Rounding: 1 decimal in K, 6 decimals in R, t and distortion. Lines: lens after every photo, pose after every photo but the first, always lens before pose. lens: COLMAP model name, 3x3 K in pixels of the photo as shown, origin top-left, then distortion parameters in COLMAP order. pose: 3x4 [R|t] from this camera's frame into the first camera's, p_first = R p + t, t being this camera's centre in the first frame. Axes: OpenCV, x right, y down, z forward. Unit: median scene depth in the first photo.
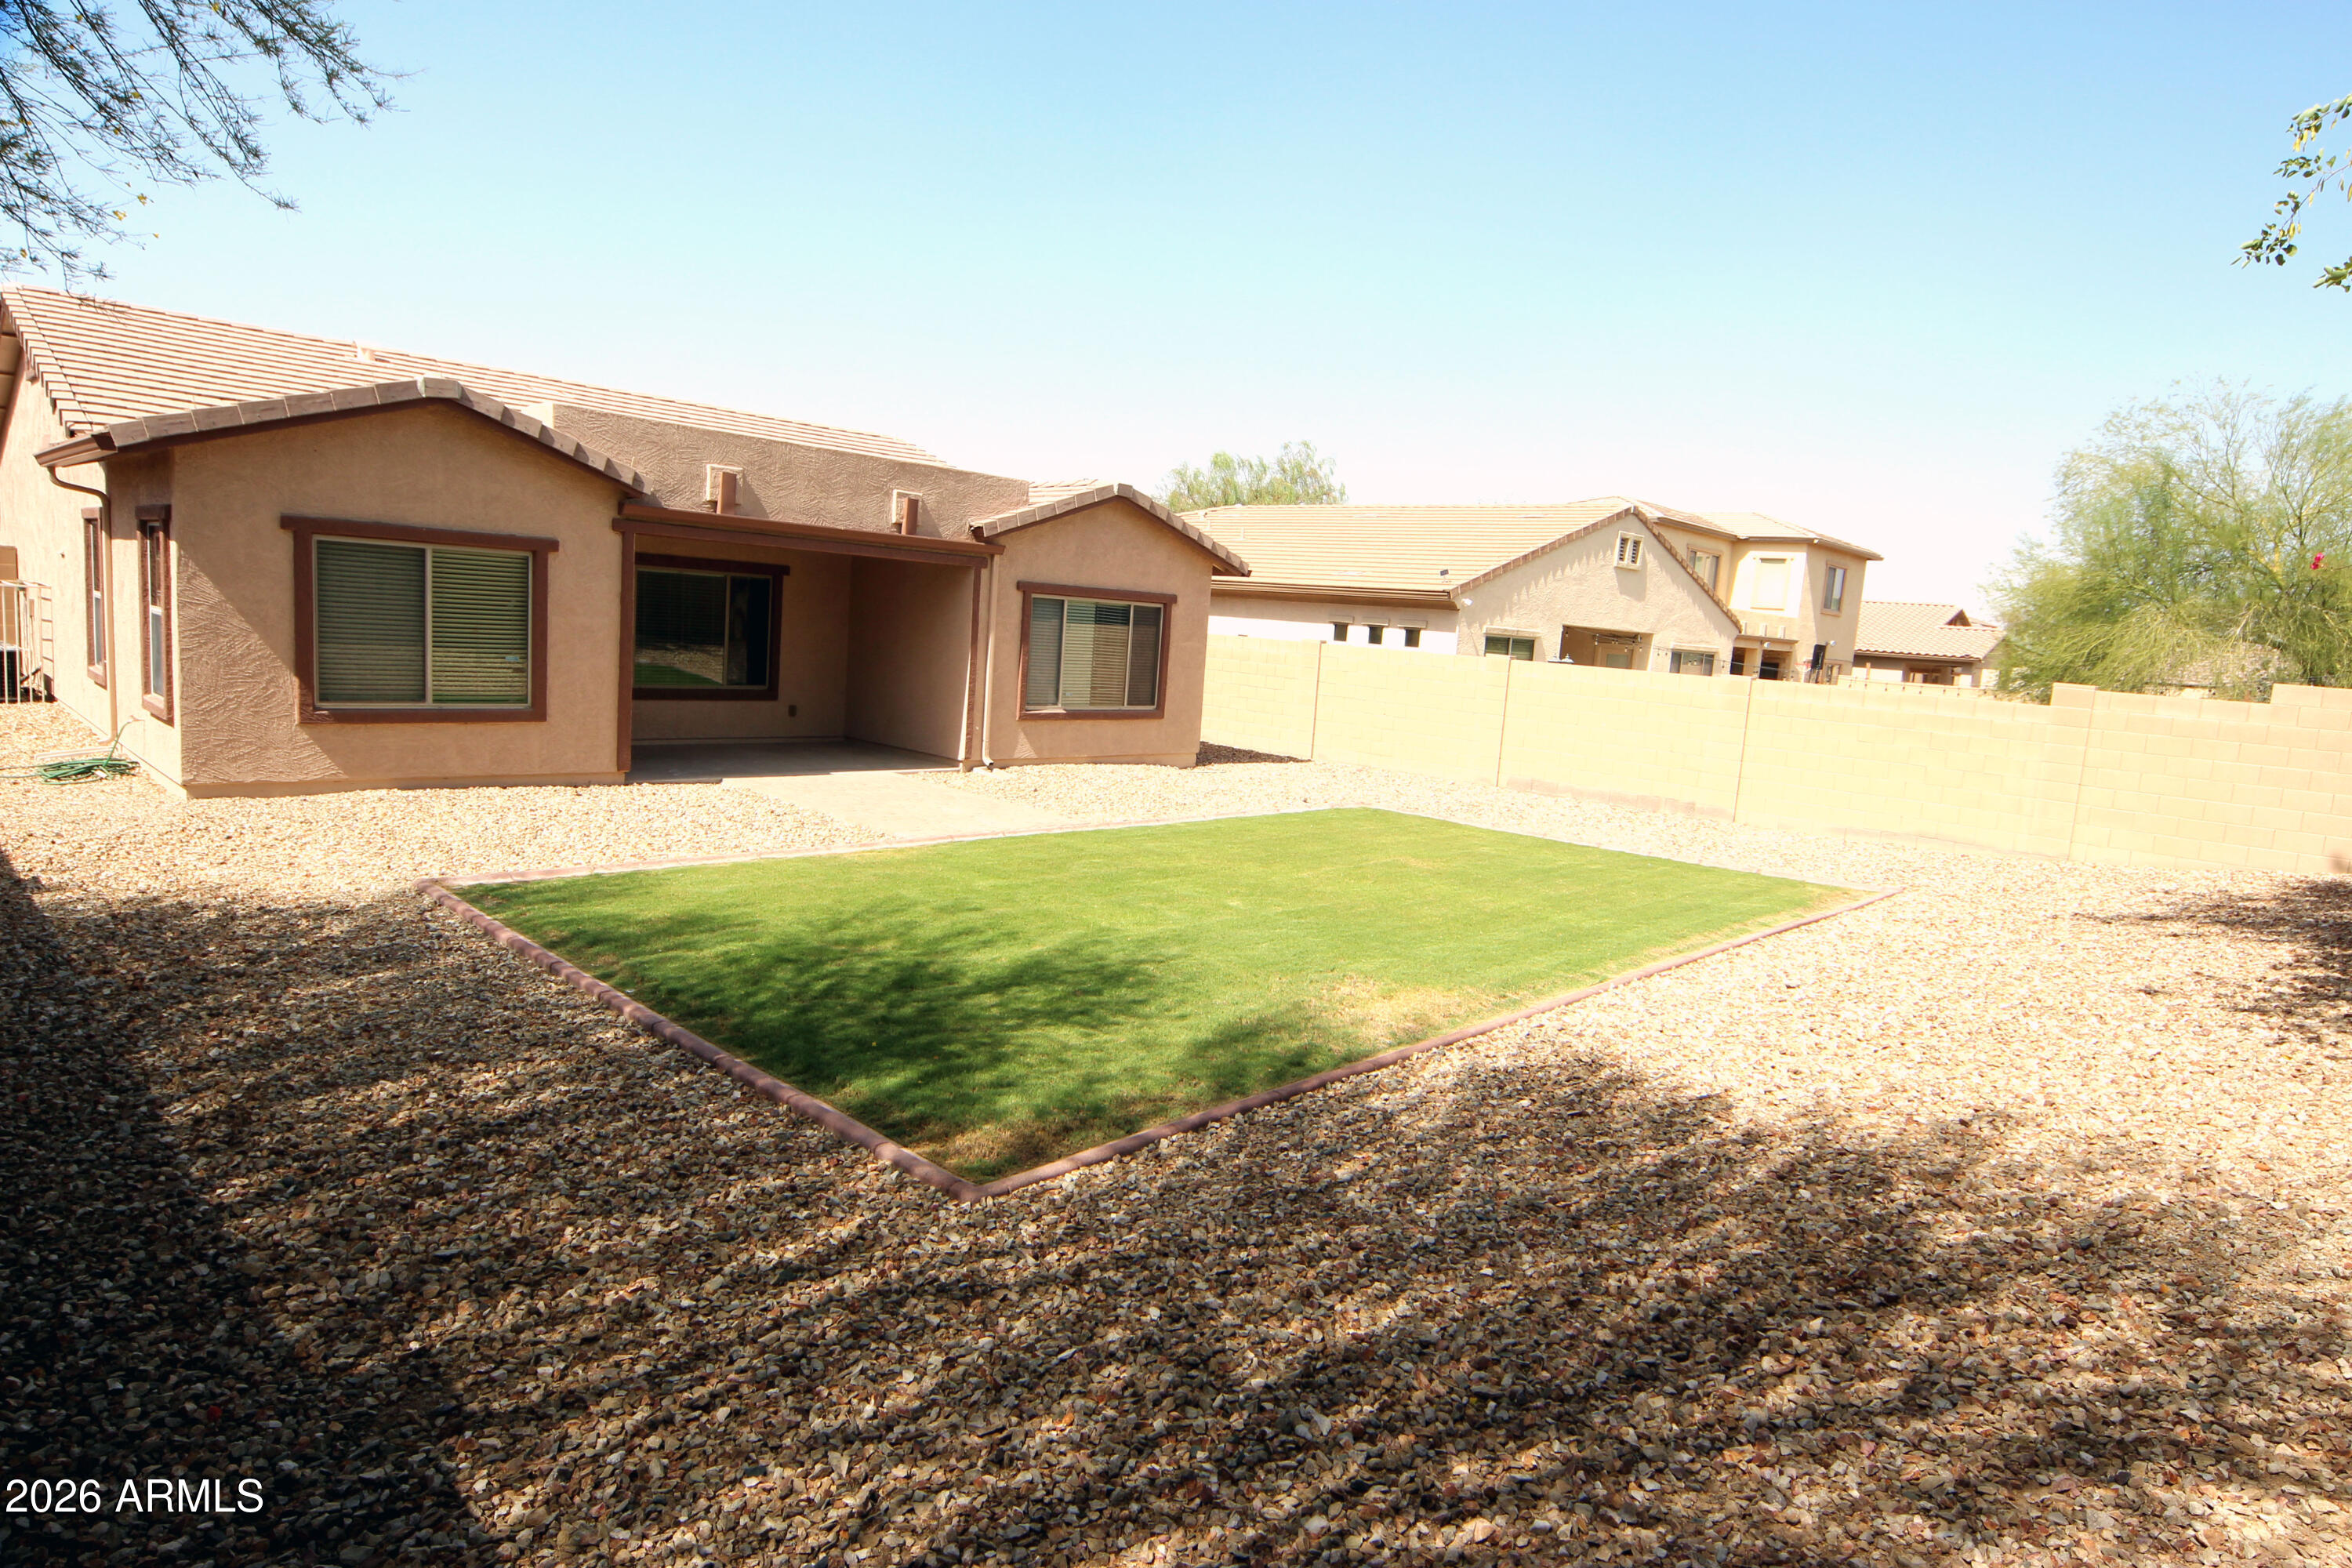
lens RADIAL K [[1319.0, 0, 1197.8], [0, 1319.0, 783.4], [0, 0, 1]] dist [-0.016482, 0.003602]
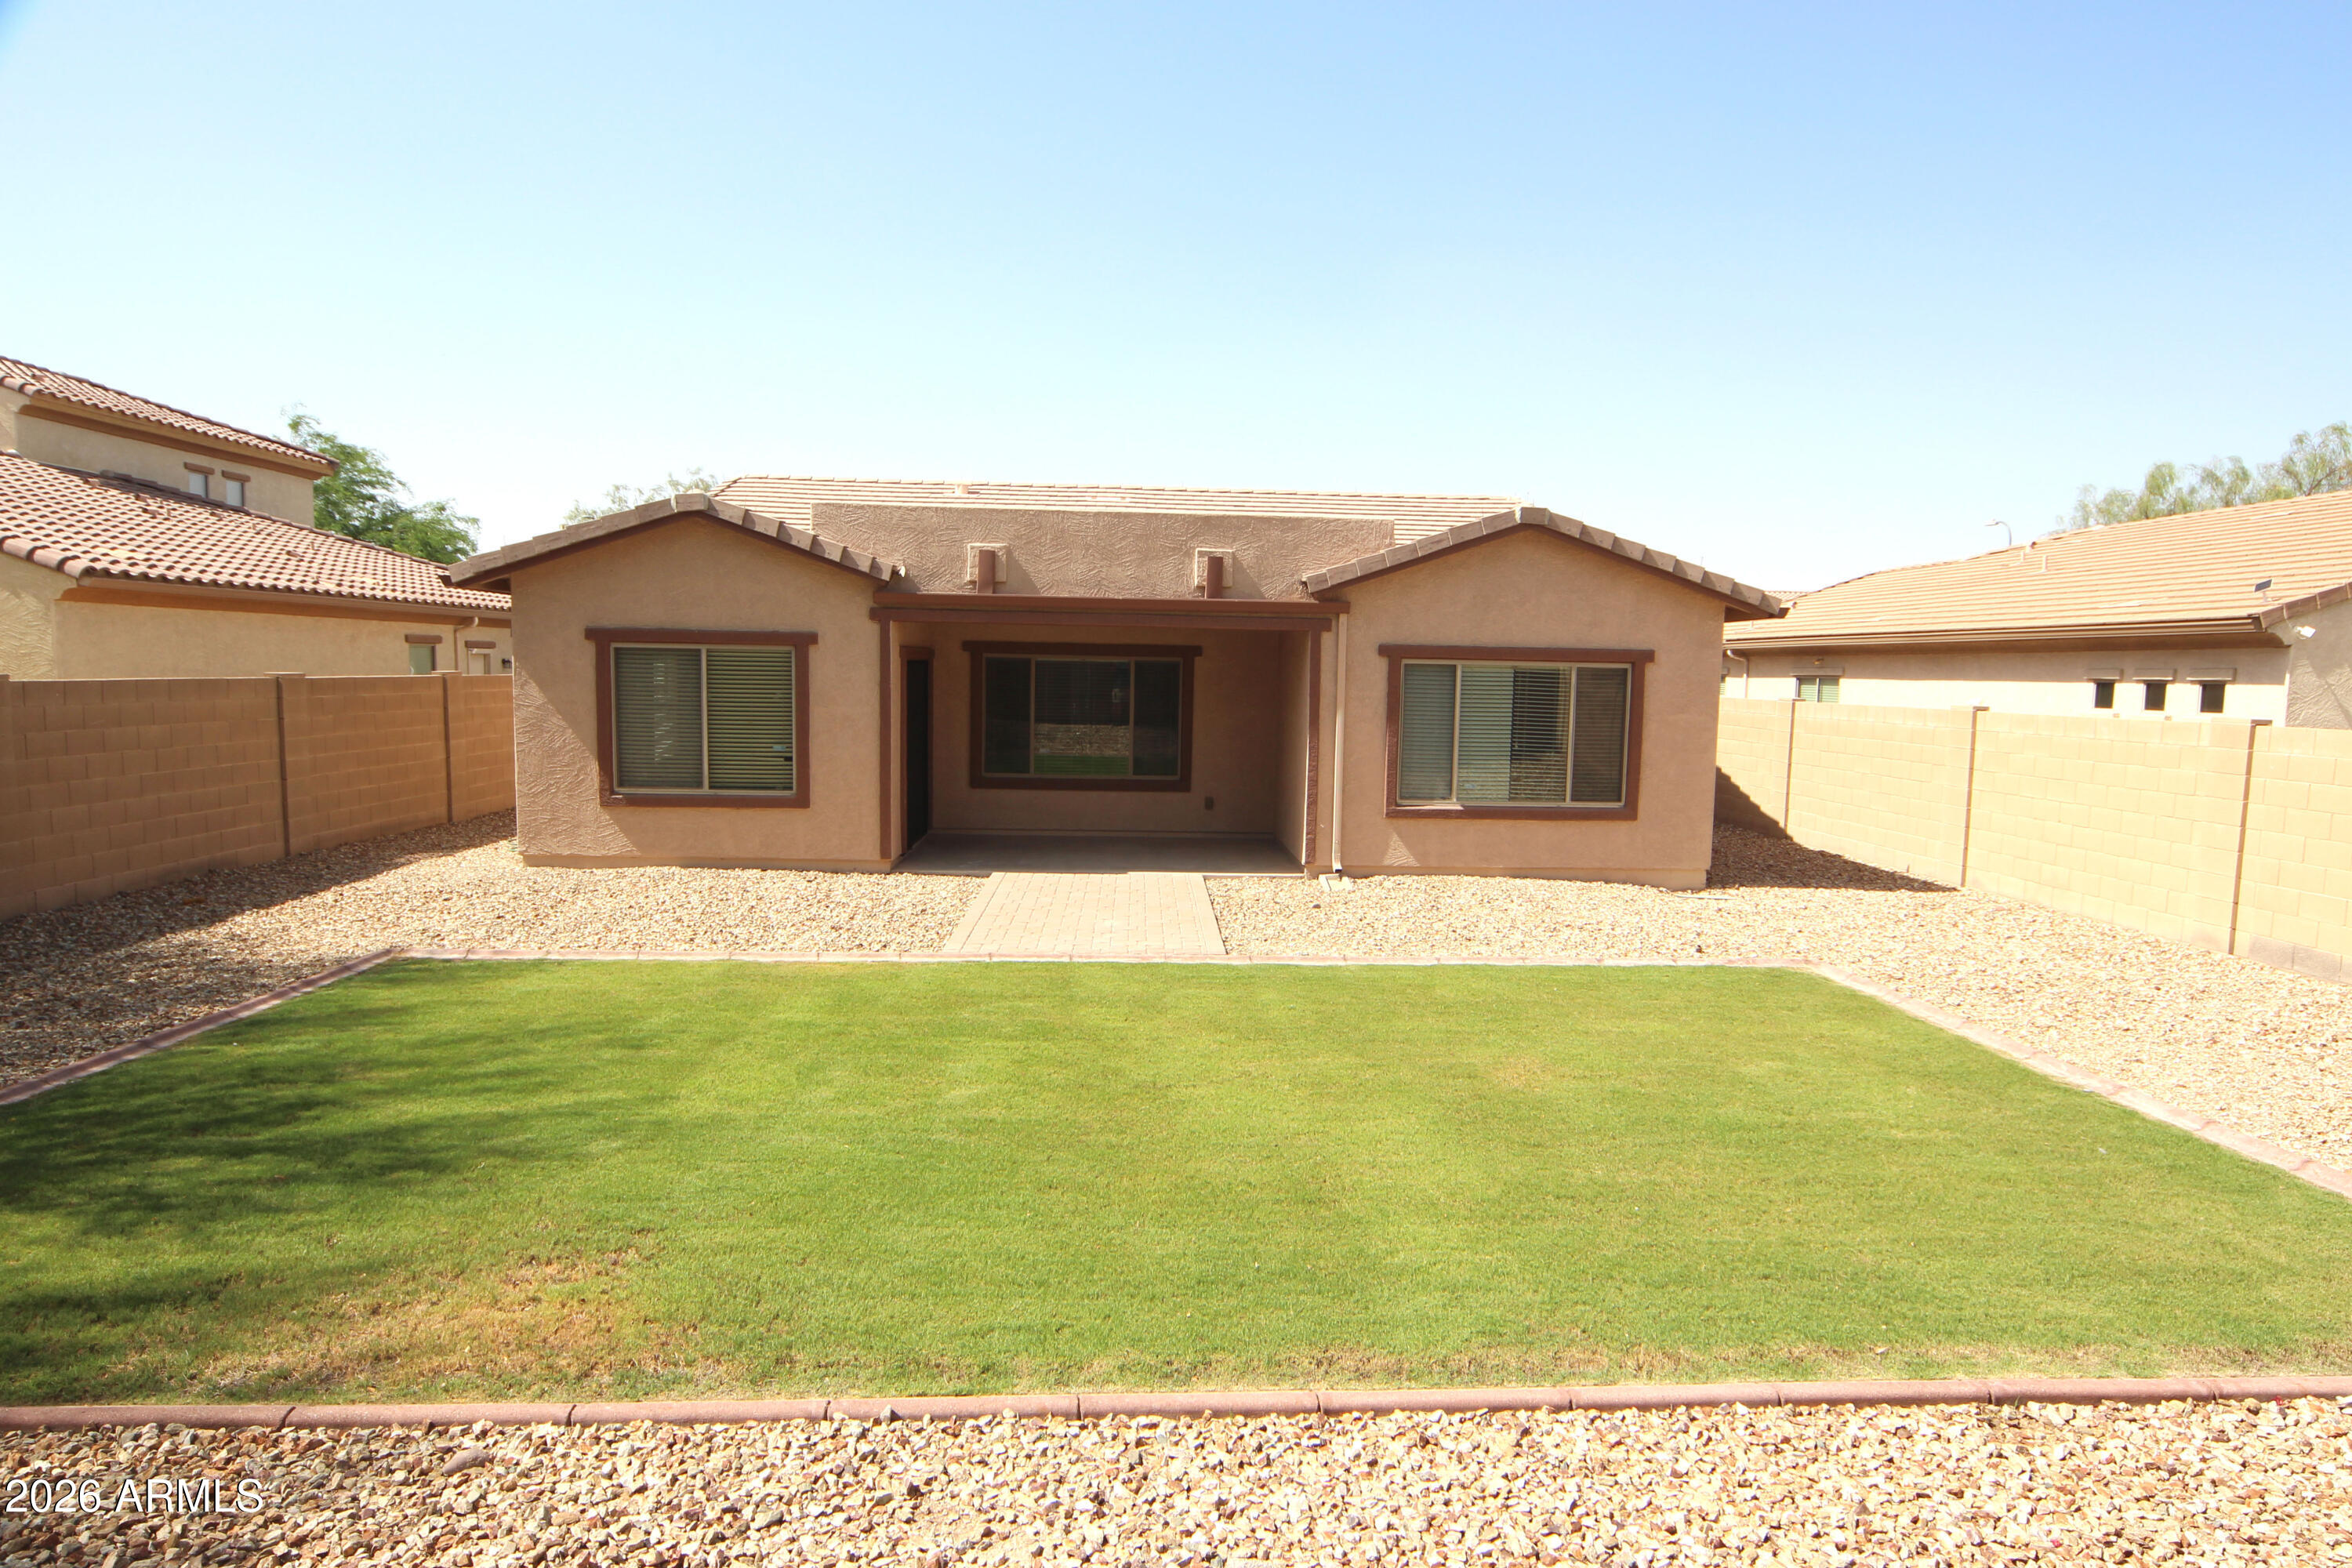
lens RADIAL K [[1319.0, 0, 1199.5], [0, 1319.0, 789.1], [0, 0, 1]] dist [-0.016482, 0.003602]
pose [[0.729855, 0.002702, -0.683596, 0.387873], [-0.051226, 0.997397, -0.050750, -0.022552], [0.681680, 0.072058, 0.728094, 0.405008]]
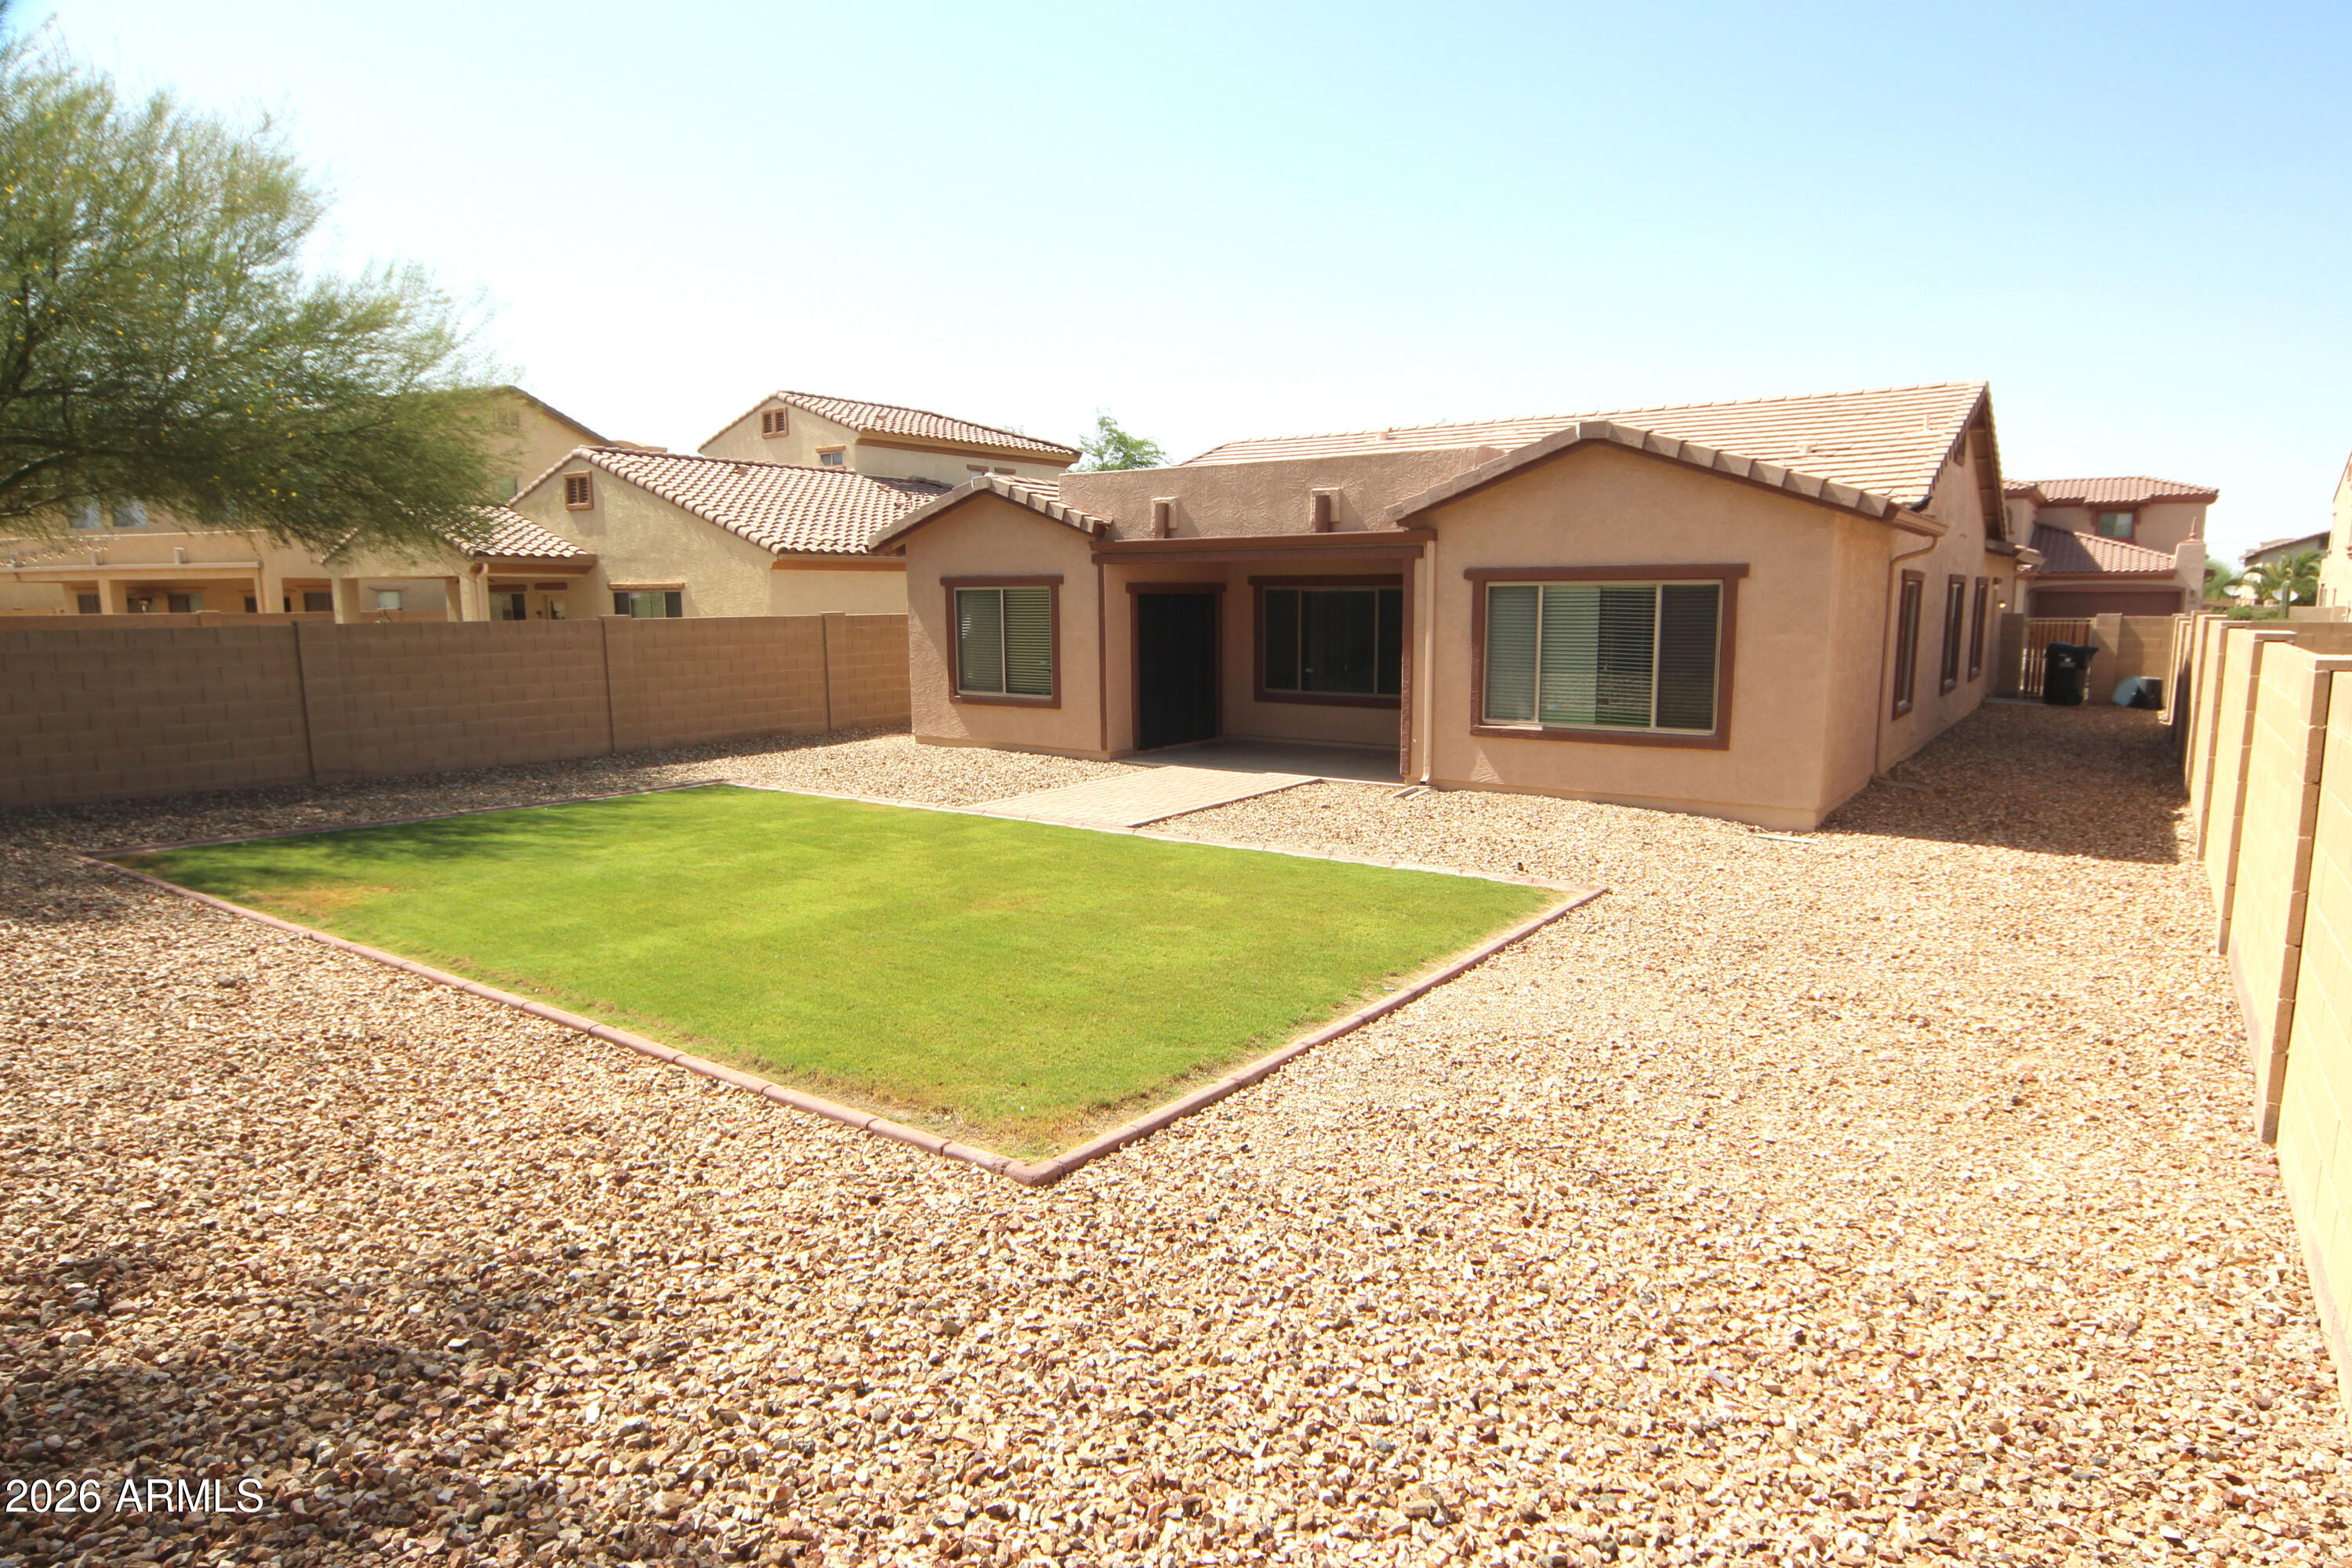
lens RADIAL K [[1319.0, 0, 1196.5], [0, 1319.0, 785.5], [0, 0, 1]] dist [-0.016482, 0.003602]
pose [[0.141636, 0.067714, -0.987600, 0.786583], [-0.107636, 0.992796, 0.052634, -0.049489], [0.984050, 0.098847, 0.147904, 0.842088]]
